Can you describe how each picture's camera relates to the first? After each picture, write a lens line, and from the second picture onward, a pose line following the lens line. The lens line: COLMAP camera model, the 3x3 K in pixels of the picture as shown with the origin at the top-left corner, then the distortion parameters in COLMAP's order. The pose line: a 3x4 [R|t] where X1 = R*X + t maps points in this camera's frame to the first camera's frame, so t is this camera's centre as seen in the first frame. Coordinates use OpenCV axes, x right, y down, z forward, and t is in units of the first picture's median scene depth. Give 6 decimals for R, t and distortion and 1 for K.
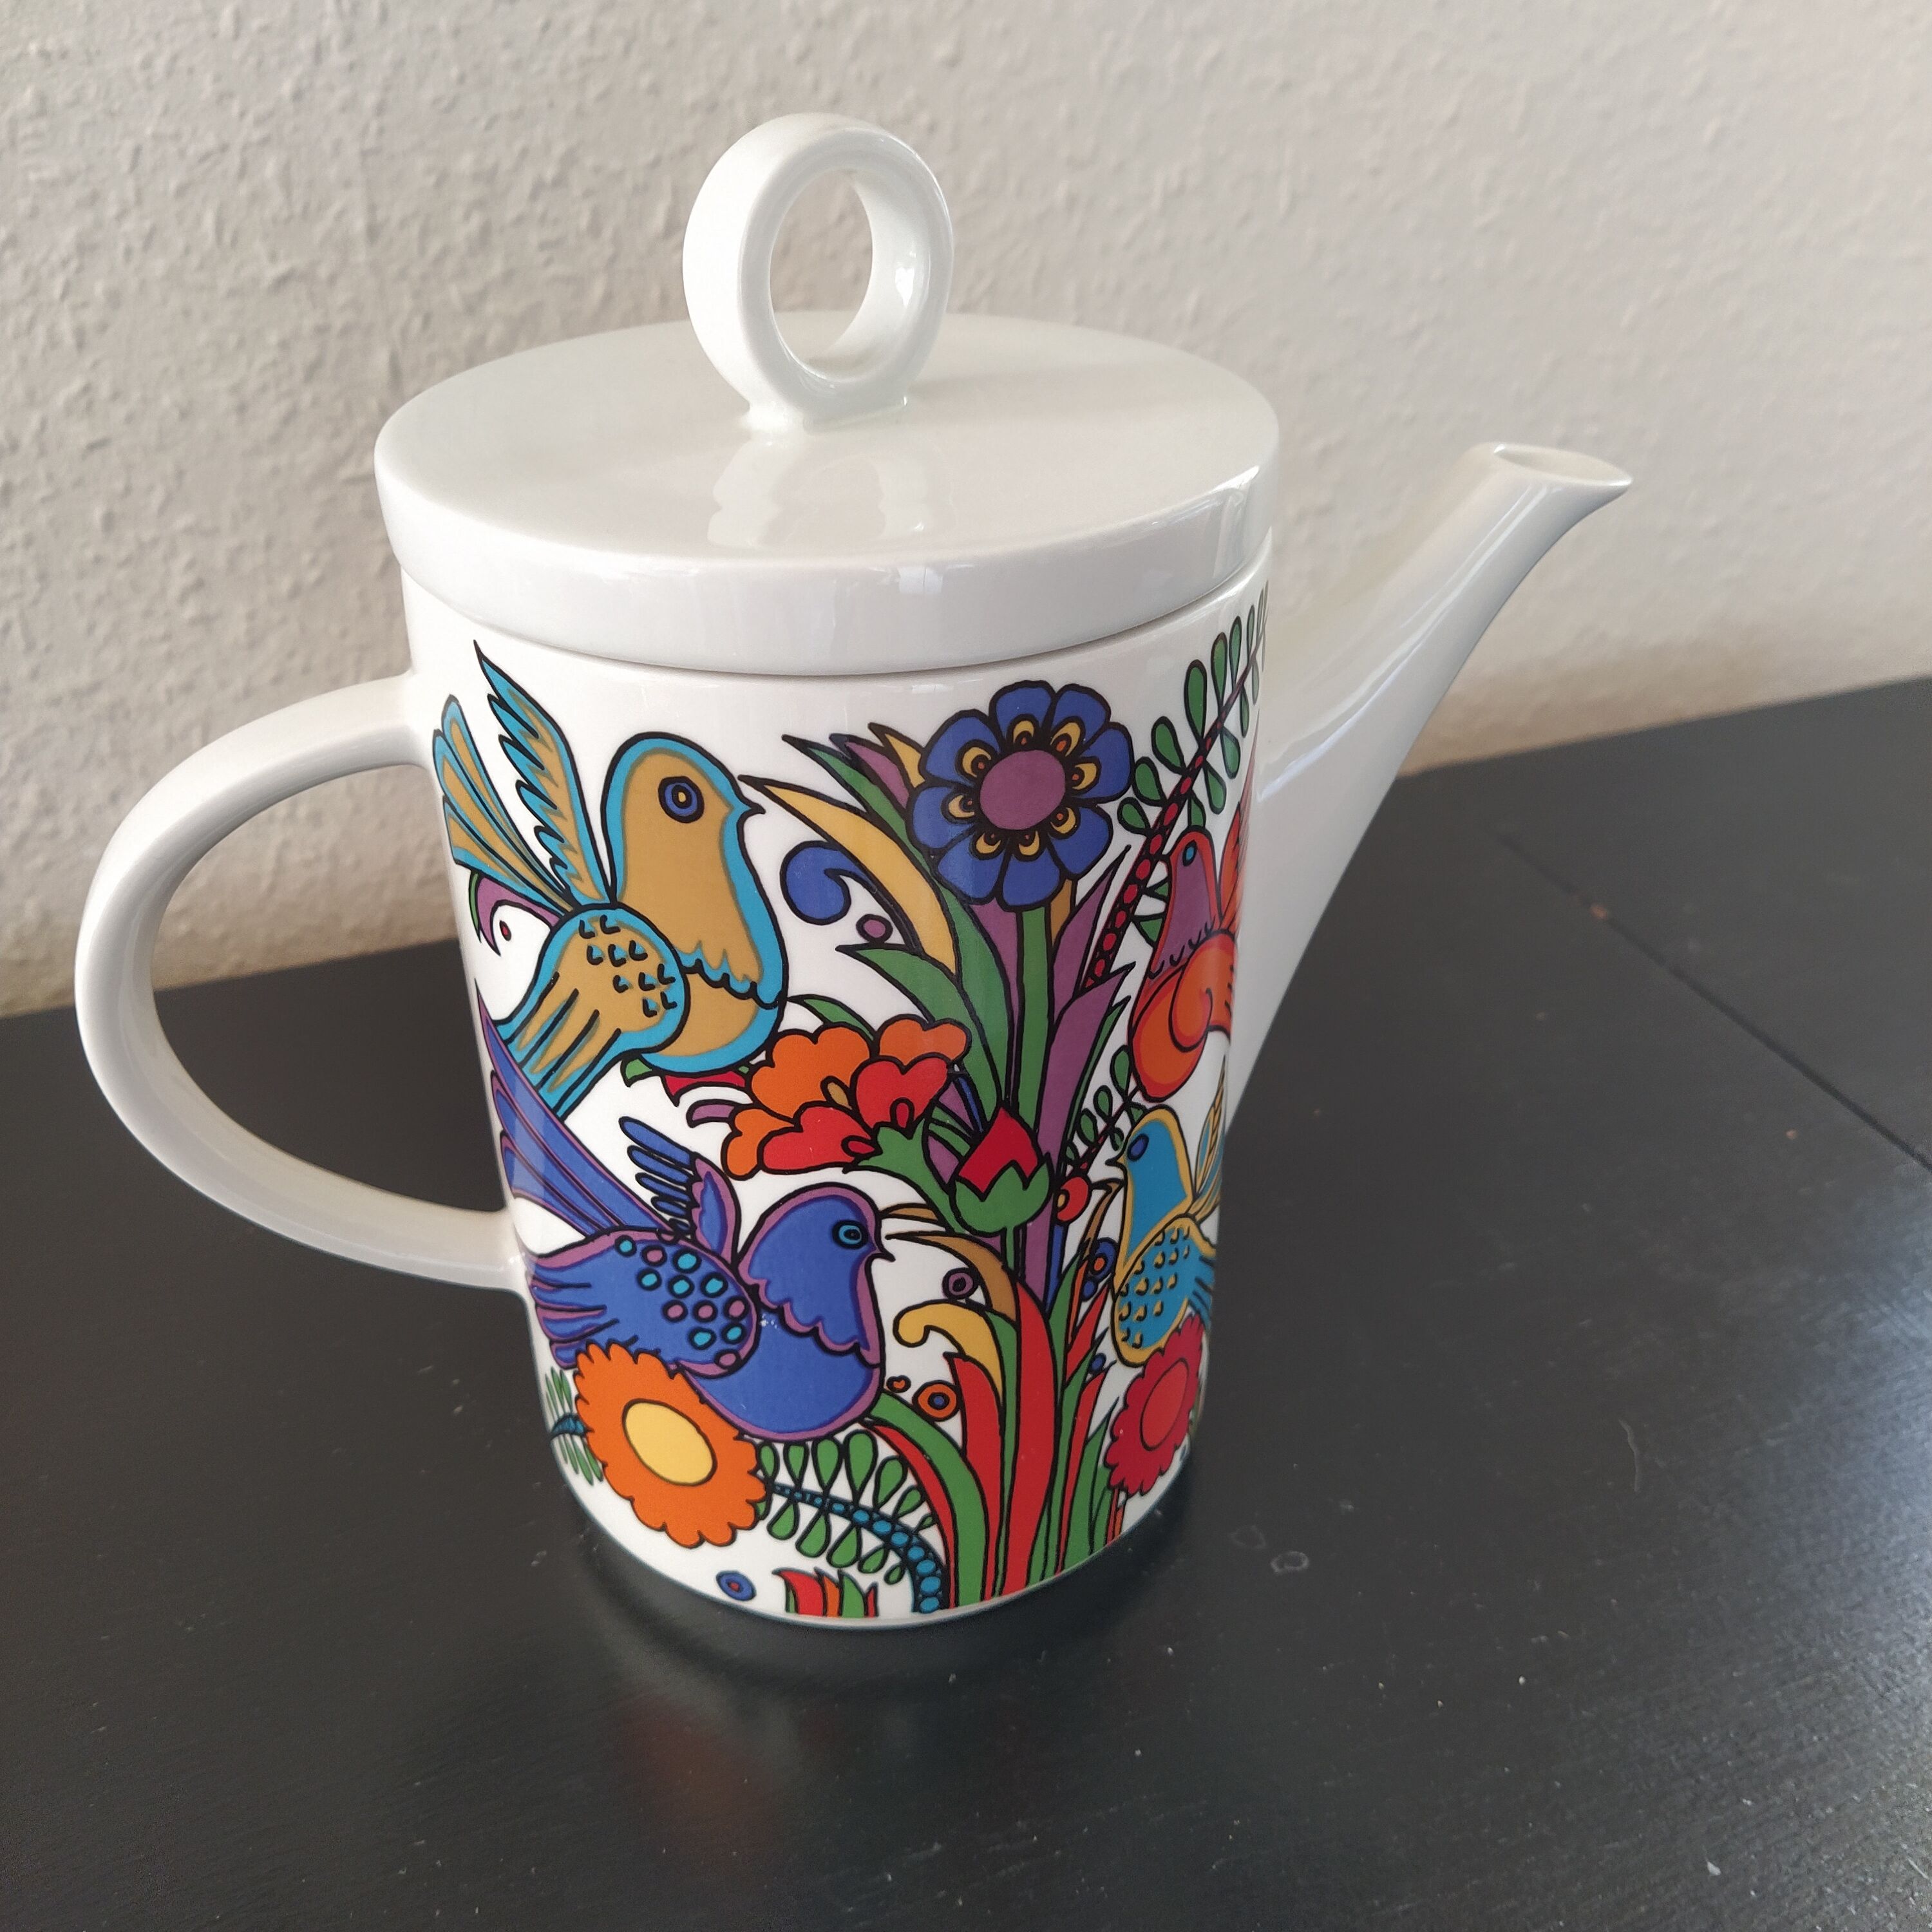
lens RADIAL K [[1853.3, 0, 966.0], [0, 1853.3, 966.0], [0, 0, 1]] dist [0.059948, -0.362303]
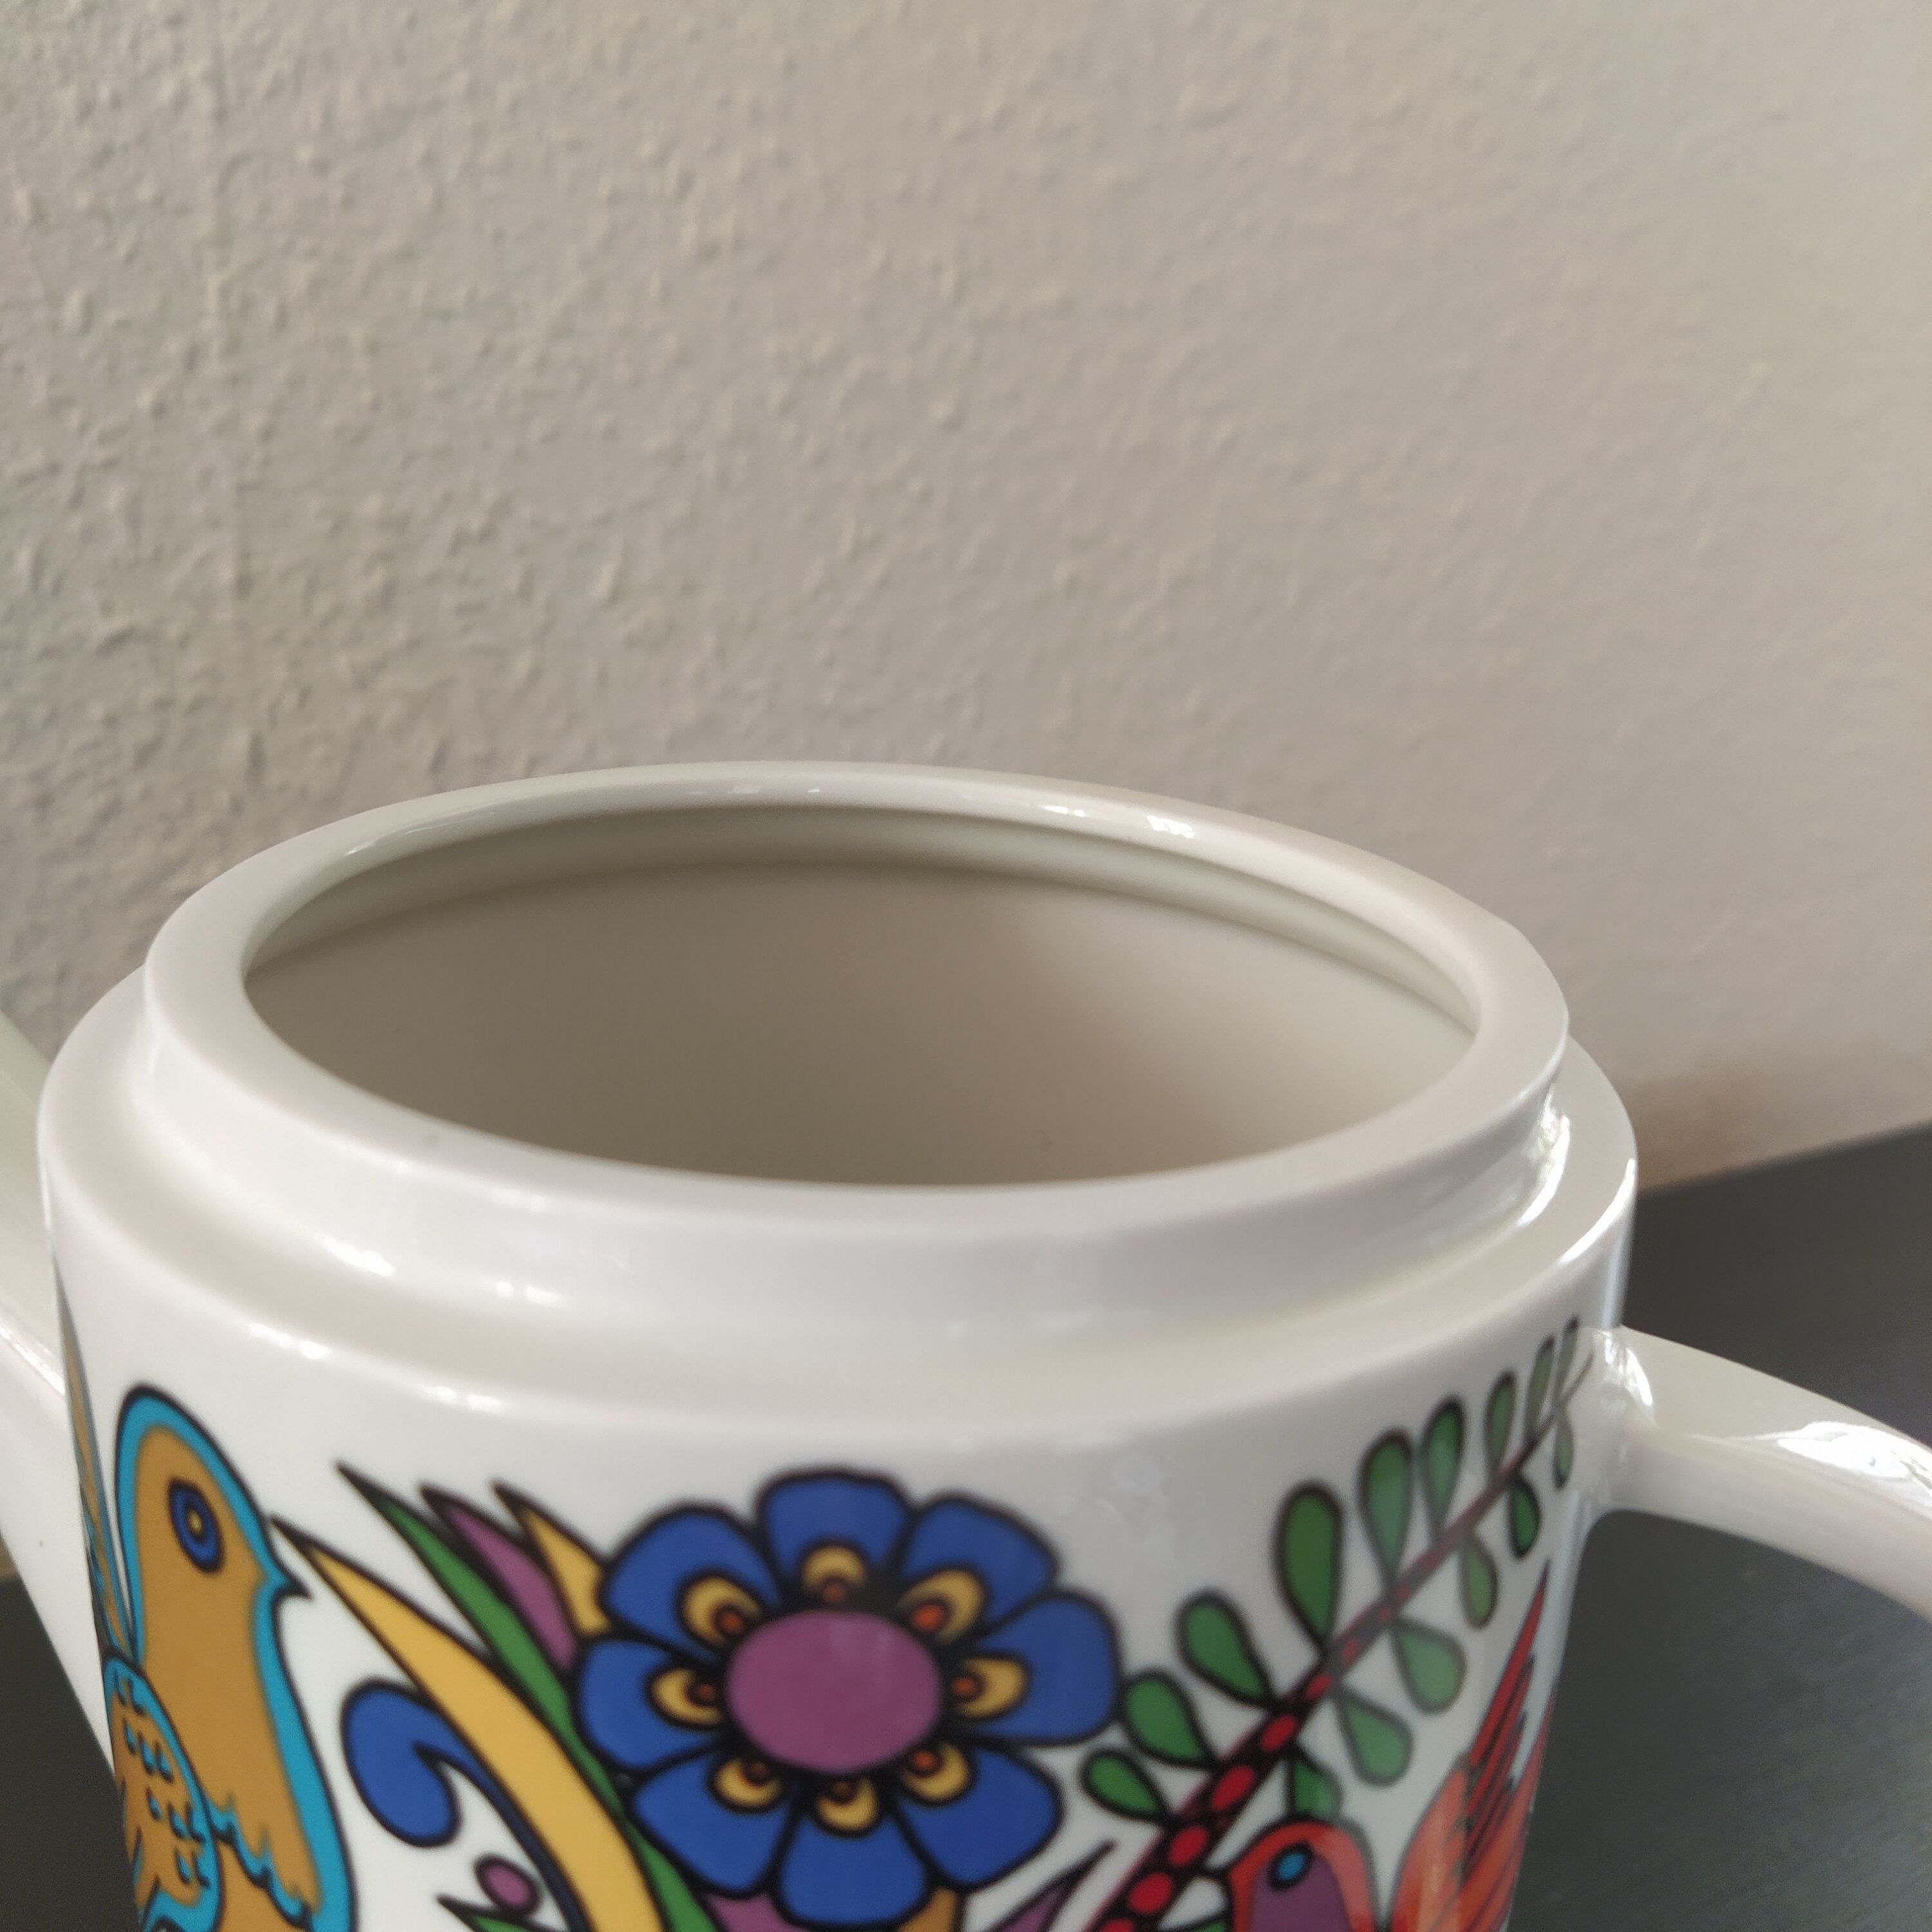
lens RADIAL K [[1997.1, 0, 880.3], [0, 1997.1, 967.8], [0, 0, 1]] dist [0.006895, -0.128949]
pose [[0.921052, 0.150981, -0.358982, 0.185281], [-0.231473, 0.953533, -0.192862, -0.168392], [0.313183, 0.260731, 0.913201, 0.505153]]
